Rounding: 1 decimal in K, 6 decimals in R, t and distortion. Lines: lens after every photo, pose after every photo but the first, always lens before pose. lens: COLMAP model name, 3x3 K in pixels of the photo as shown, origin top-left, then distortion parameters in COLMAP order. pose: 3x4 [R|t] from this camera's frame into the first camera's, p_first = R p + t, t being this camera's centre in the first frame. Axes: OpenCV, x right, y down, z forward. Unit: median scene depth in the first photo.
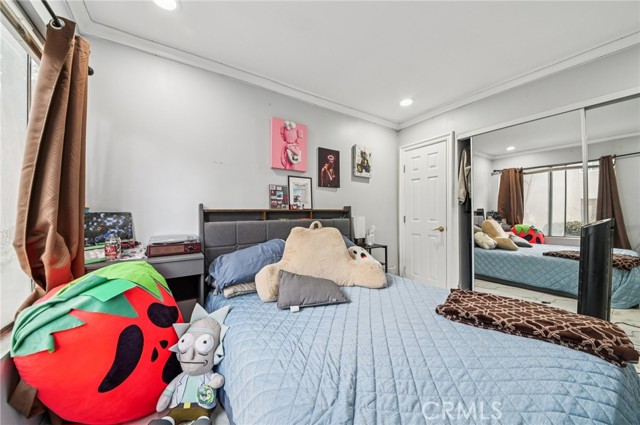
lens RADIAL K [[227.7, 0, 319.1], [0, 227.7, 214.9], [0, 0, 1]] dist [0.000923, -0.000047]
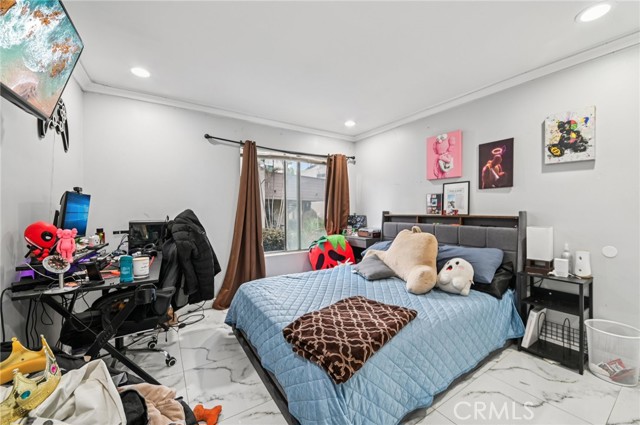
lens RADIAL K [[247.3, 0, 322.0], [0, 247.3, 213.0], [0, 0, 1]] dist [0.000092, -0.000251]
pose [[-0.020846, 0.017177, -0.999635, 1.008408], [-0.002979, 0.999847, 0.017243, -0.048491], [0.999778, 0.003337, -0.020792, 0.422319]]
